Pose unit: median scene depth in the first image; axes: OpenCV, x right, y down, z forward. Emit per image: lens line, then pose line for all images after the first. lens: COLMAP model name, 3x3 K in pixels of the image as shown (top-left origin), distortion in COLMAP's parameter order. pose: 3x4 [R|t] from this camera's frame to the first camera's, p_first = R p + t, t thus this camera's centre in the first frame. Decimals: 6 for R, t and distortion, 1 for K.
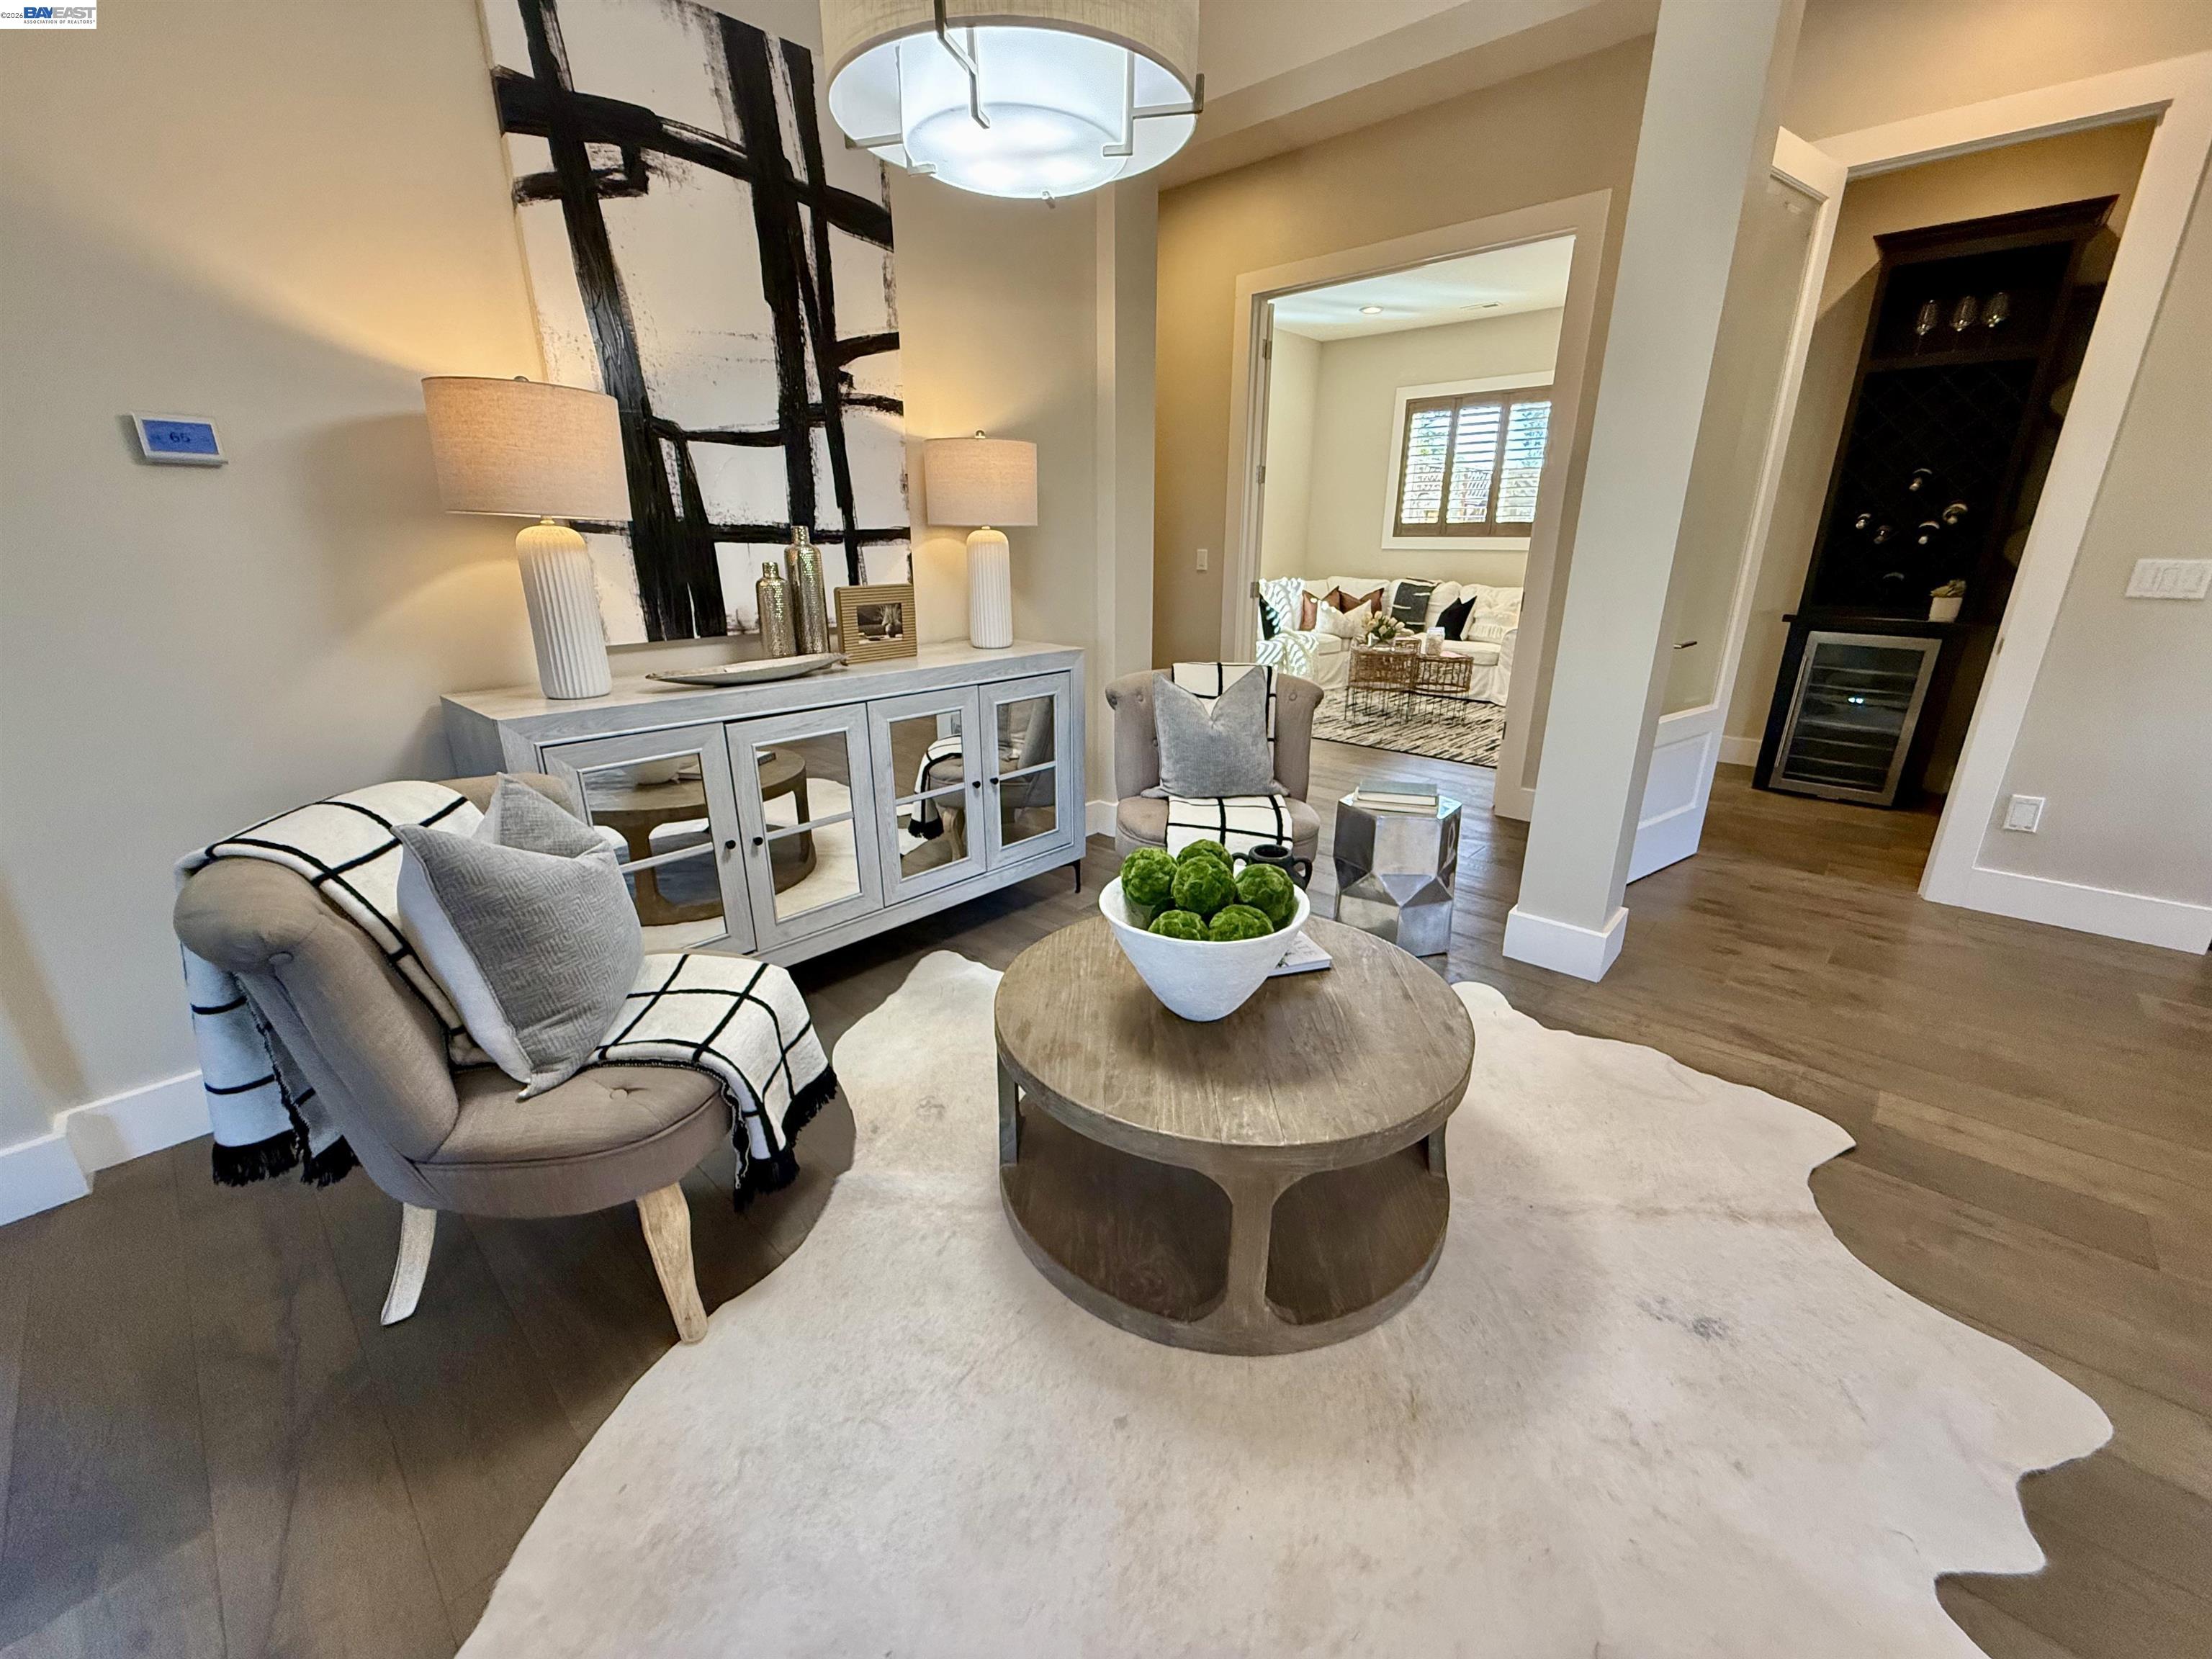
lens RADIAL K [[882.4, 0, 1102.4], [0, 882.4, 831.3], [0, 0, 1]] dist [-0.000724, -0.000085]
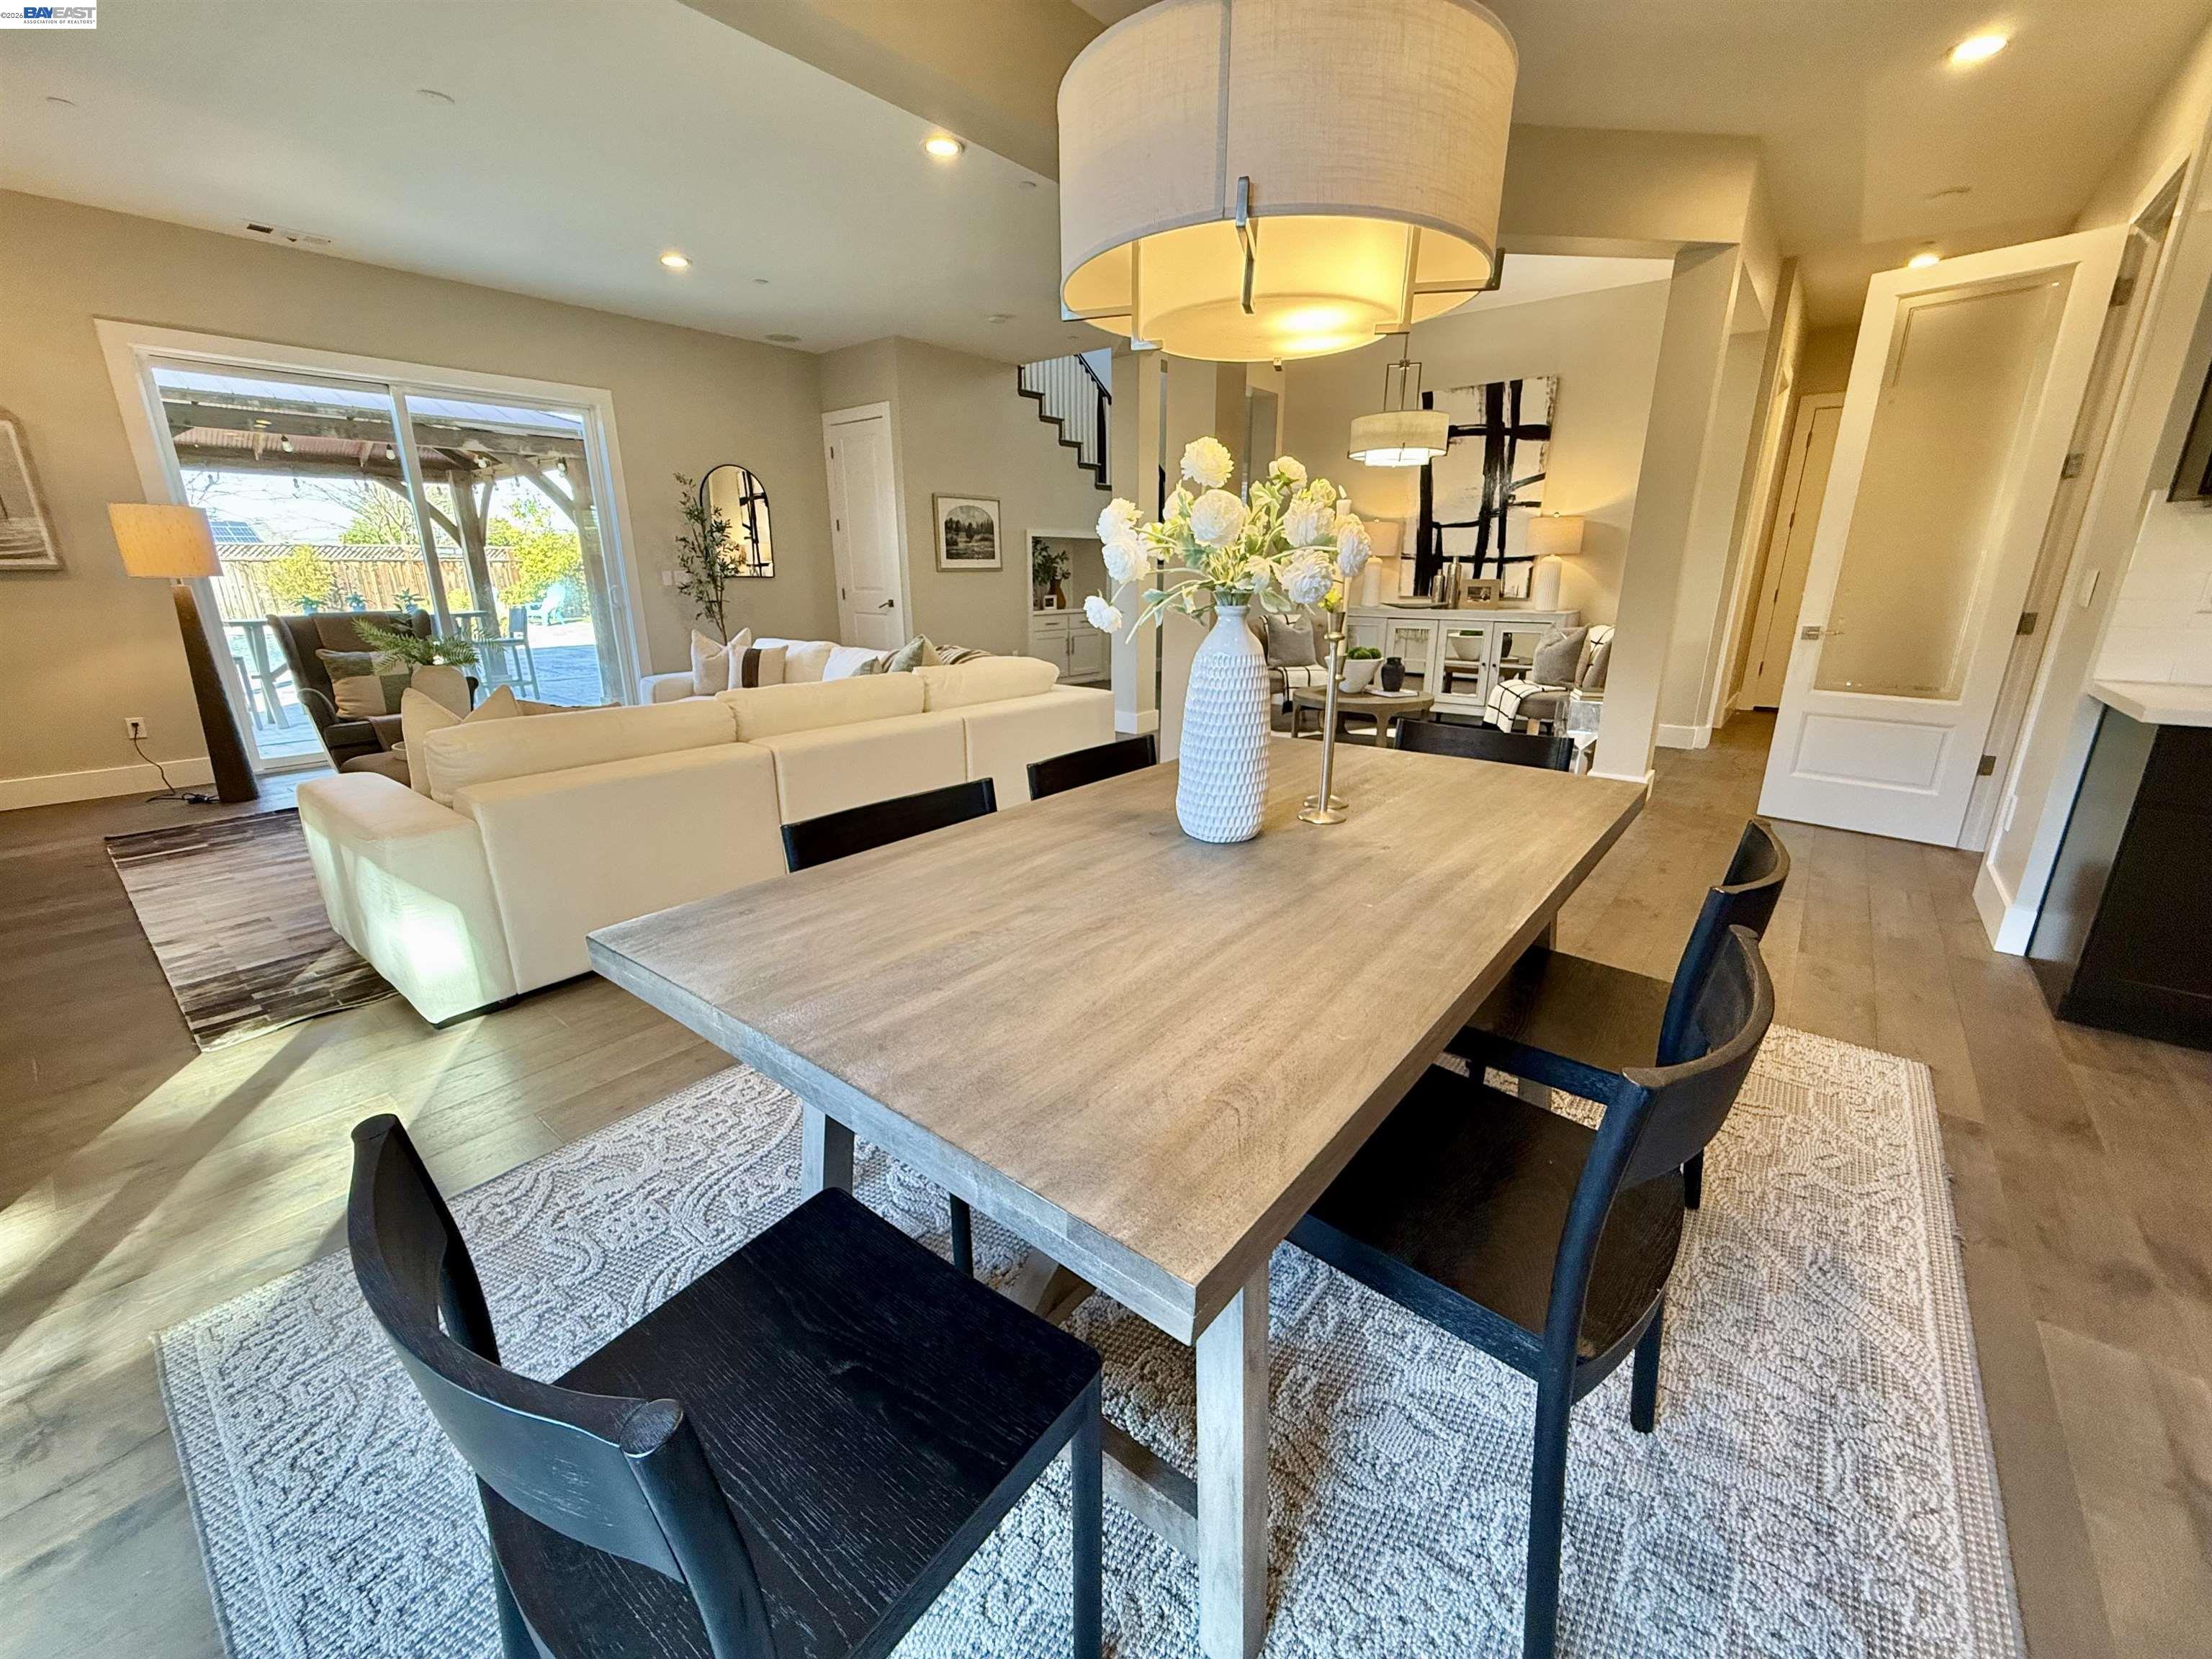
lens RADIAL K [[882.4, 0, 1102.4], [0, 882.4, 831.3], [0, 0, 1]] dist [-0.000724, -0.000085]
pose [[0.071221, 0.286532, -0.955420, 2.355079], [-0.313507, 0.915740, 0.251262, 0.089355], [0.946911, 0.281636, 0.155050, -0.219117]]
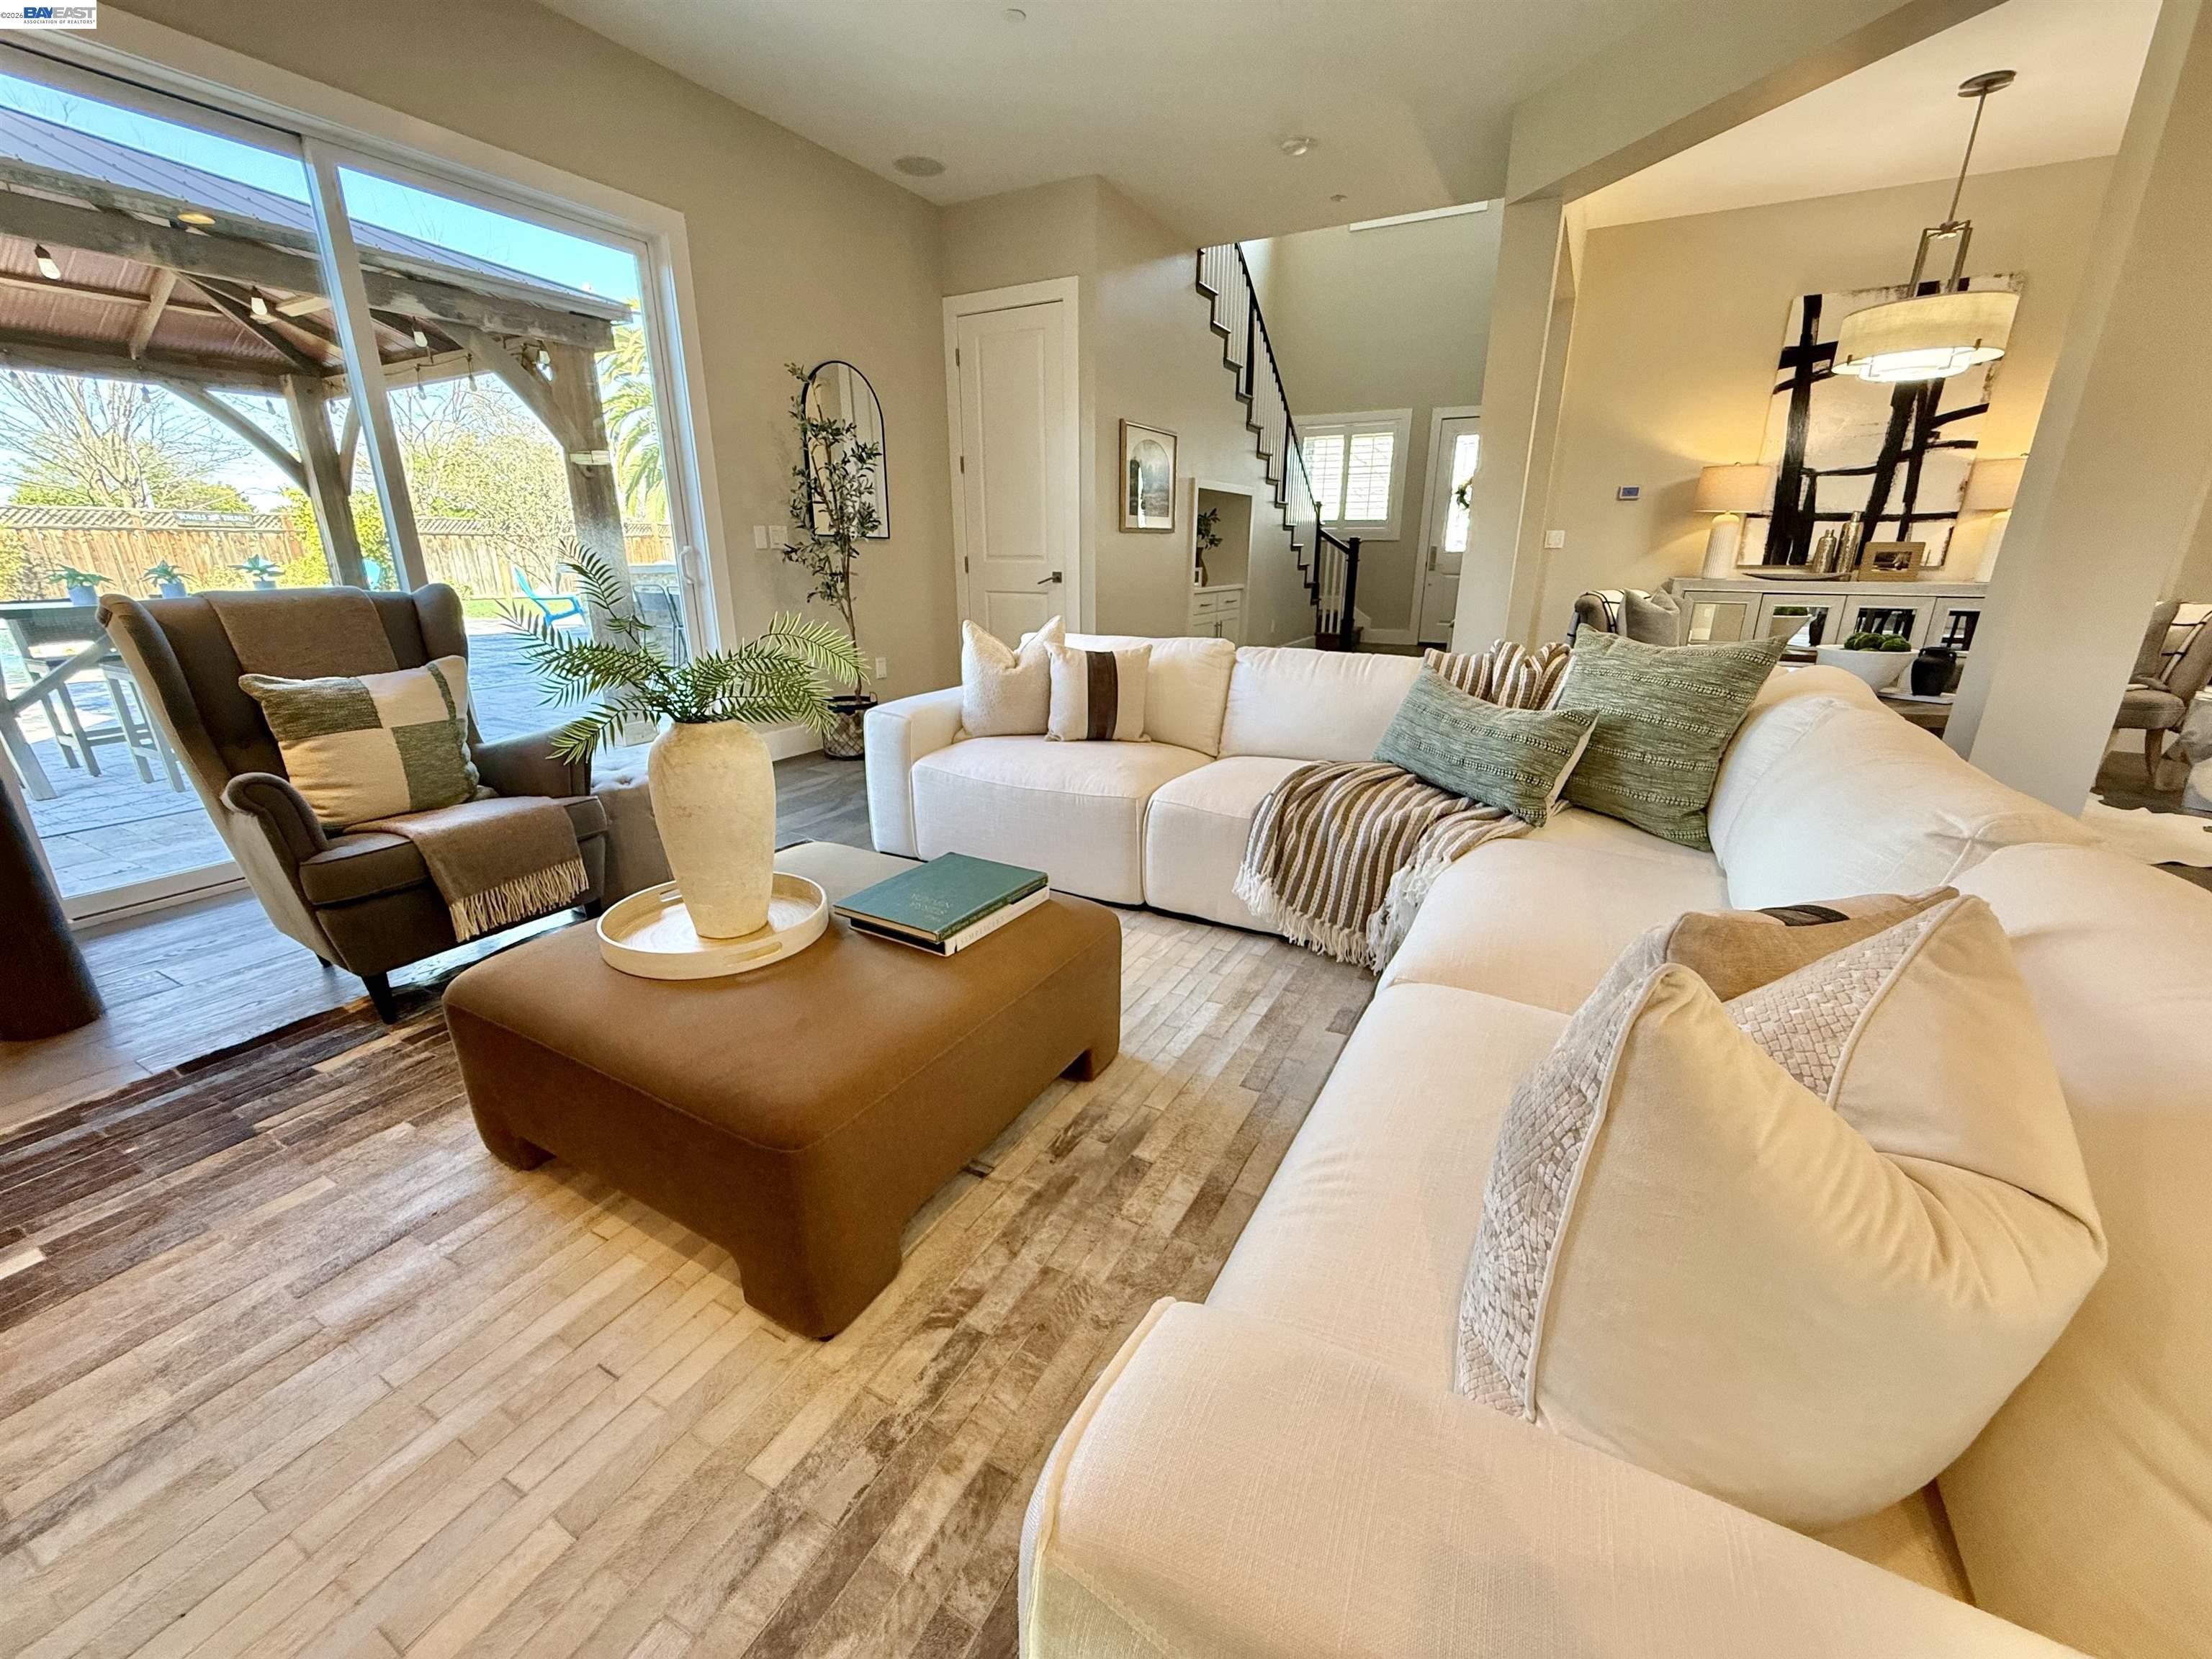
lens RADIAL K [[882.4, 0, 1102.4], [0, 882.4, 831.3], [0, 0, 1]] dist [-0.000724, -0.000085]
pose [[0.251582, 0.296772, -0.921213, 1.324301], [-0.307022, 0.927138, 0.214834, 0.446406], [0.917847, 0.228784, 0.324367, -1.126029]]
